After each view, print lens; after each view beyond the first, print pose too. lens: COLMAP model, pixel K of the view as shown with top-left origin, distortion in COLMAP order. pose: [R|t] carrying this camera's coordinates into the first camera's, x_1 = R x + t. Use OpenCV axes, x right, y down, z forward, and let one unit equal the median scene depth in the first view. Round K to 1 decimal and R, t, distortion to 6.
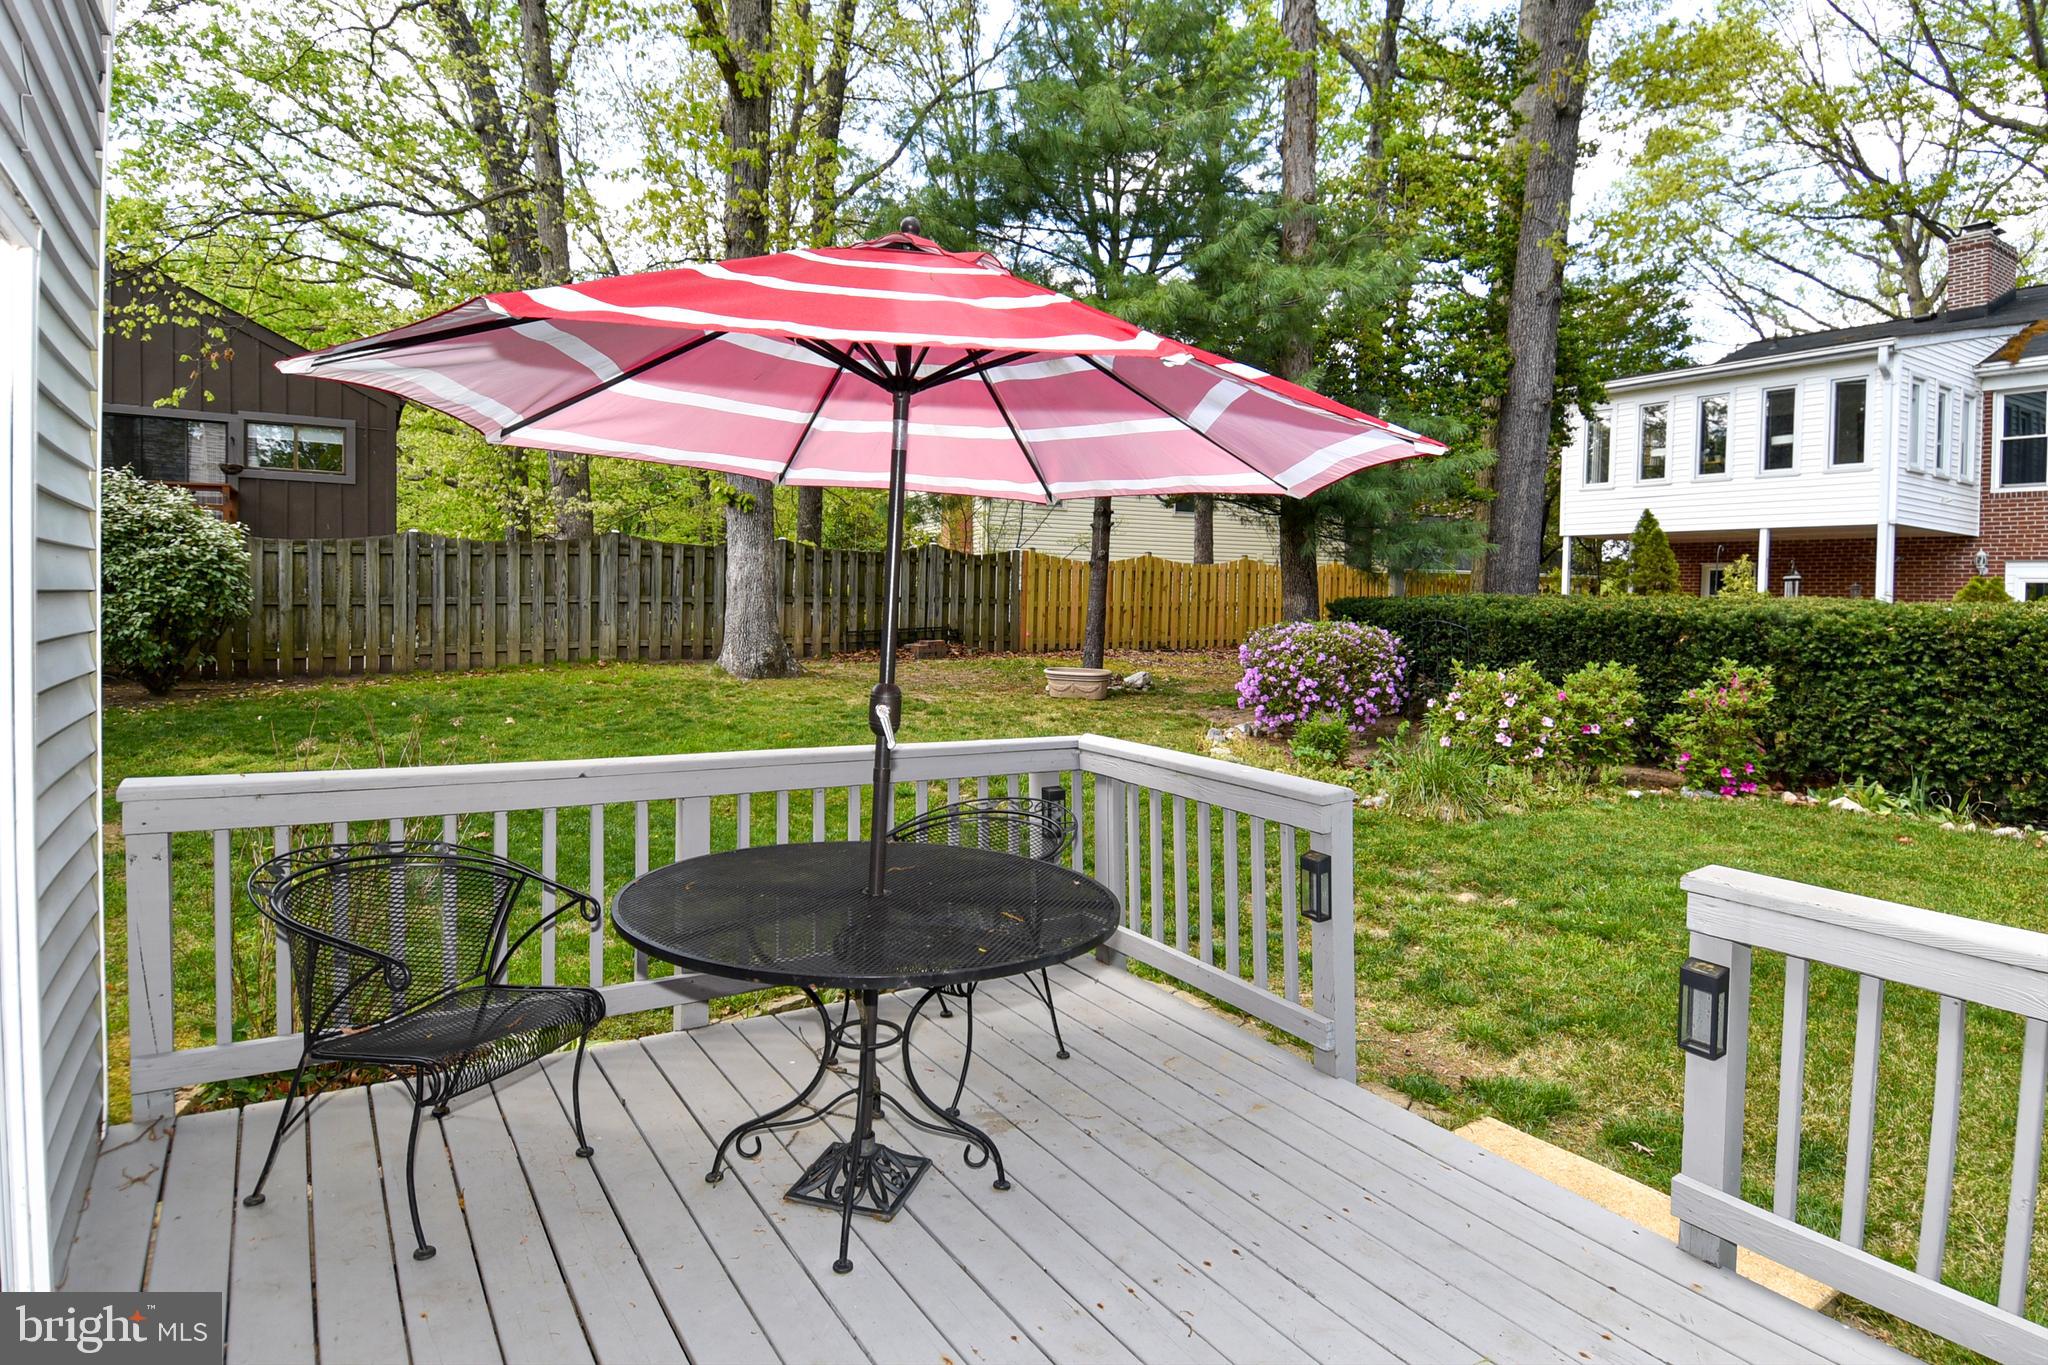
lens RADIAL K [[1026.6, 0, 1006.1], [0, 1026.6, 657.2], [0, 0, 1]] dist [0.043178, -0.037513]
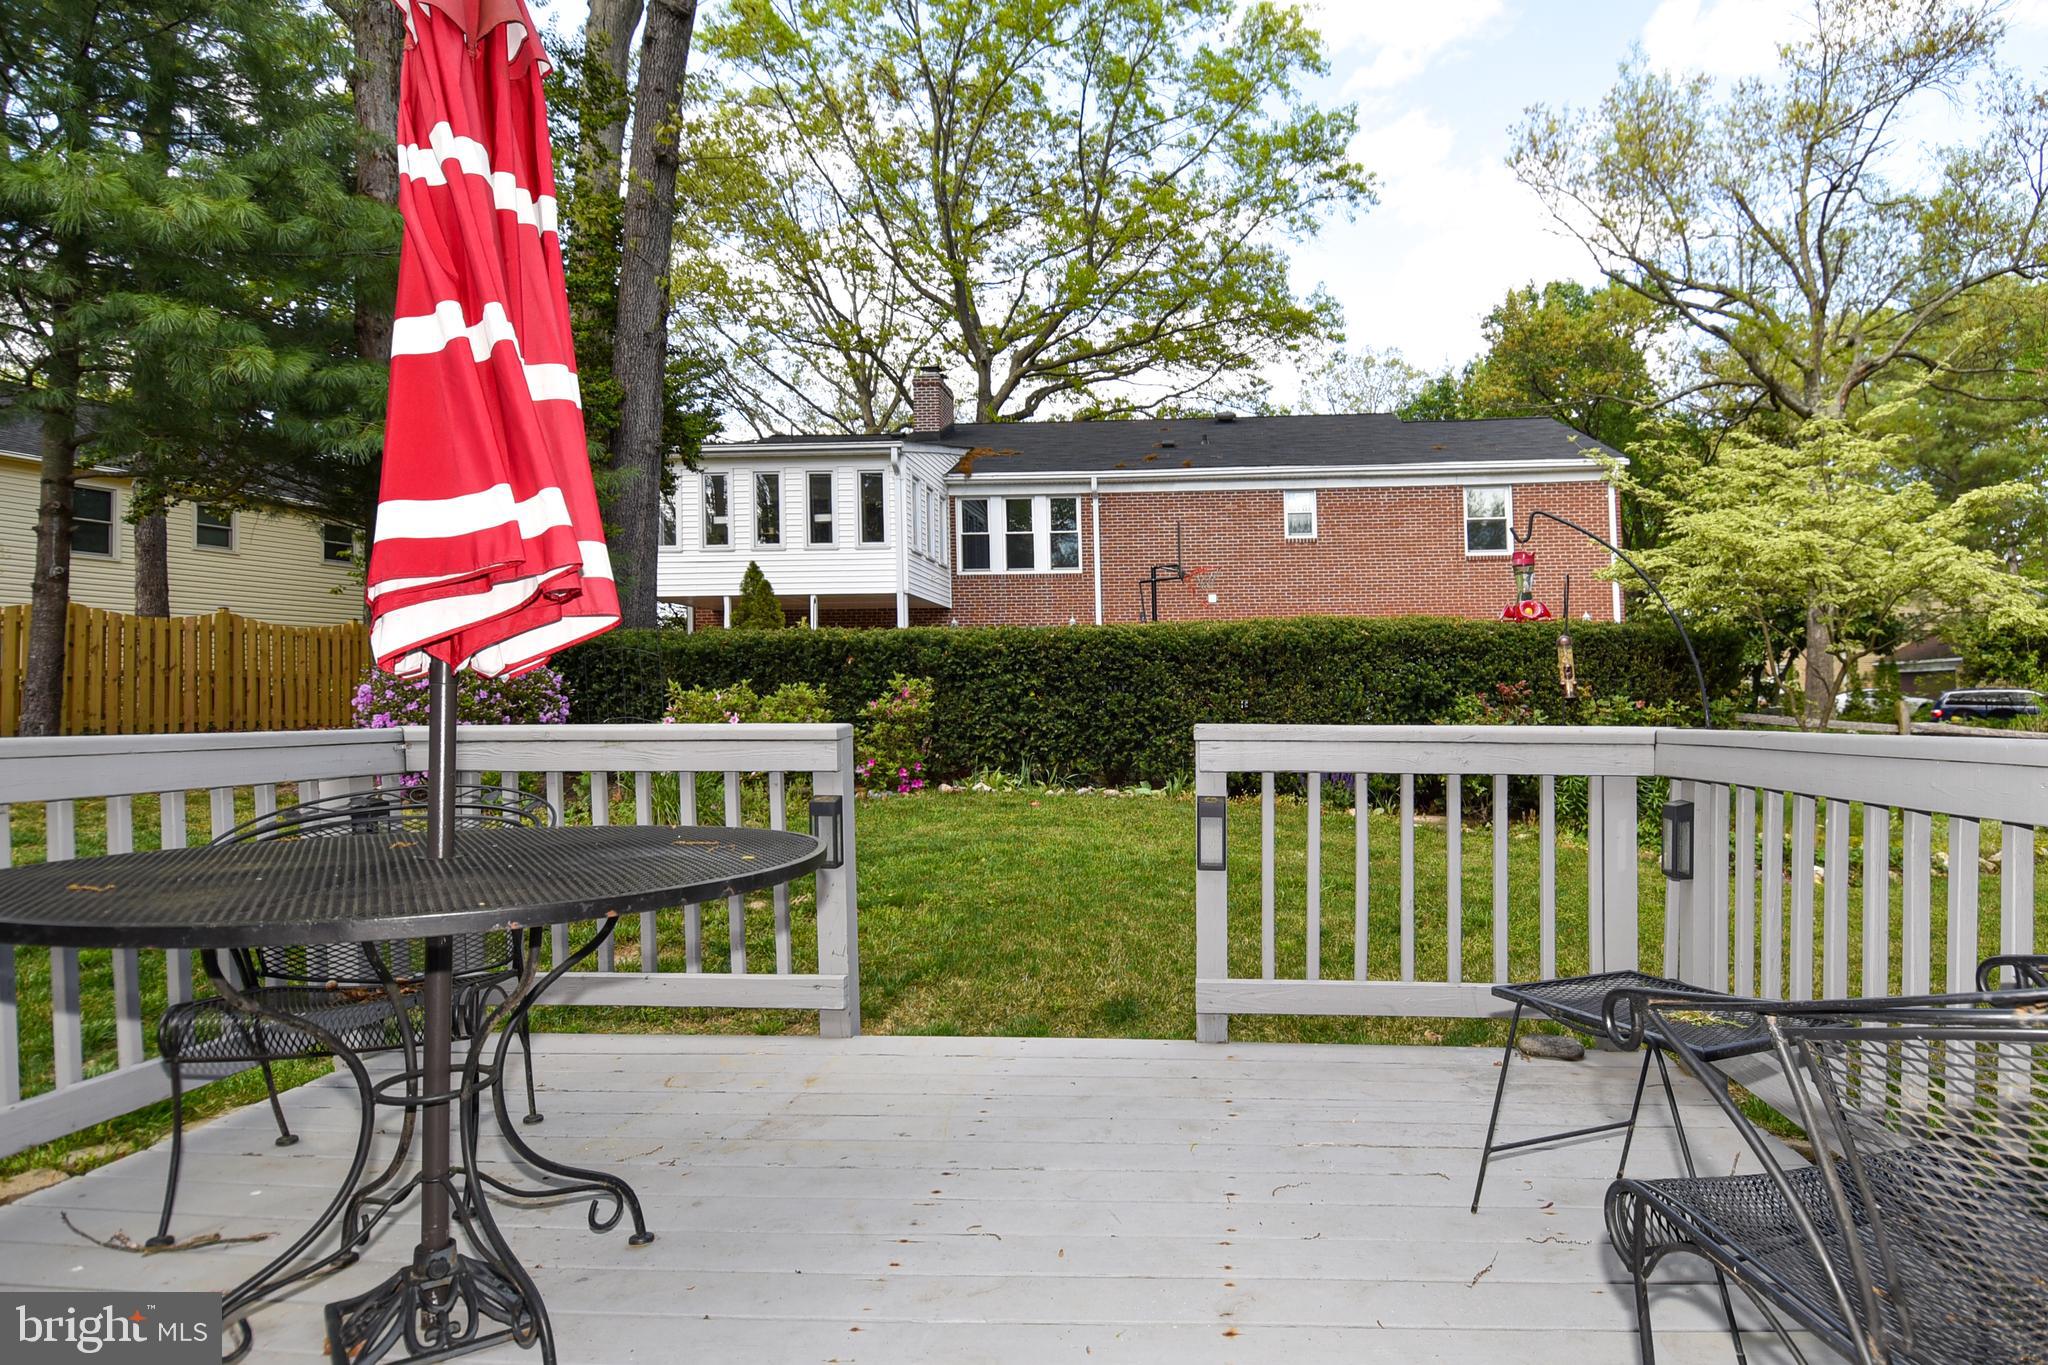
lens RADIAL K [[1122.8, 0, 1084.5], [0, 1122.8, 677.4], [0, 0, 1]] dist [0.050472, -0.055433]
pose [[0.606341, -0.010177, 0.795140, -0.120582], [0.060077, 0.997647, -0.033044, 0.044502], [-0.792932, 0.067806, 0.605526, 0.067458]]
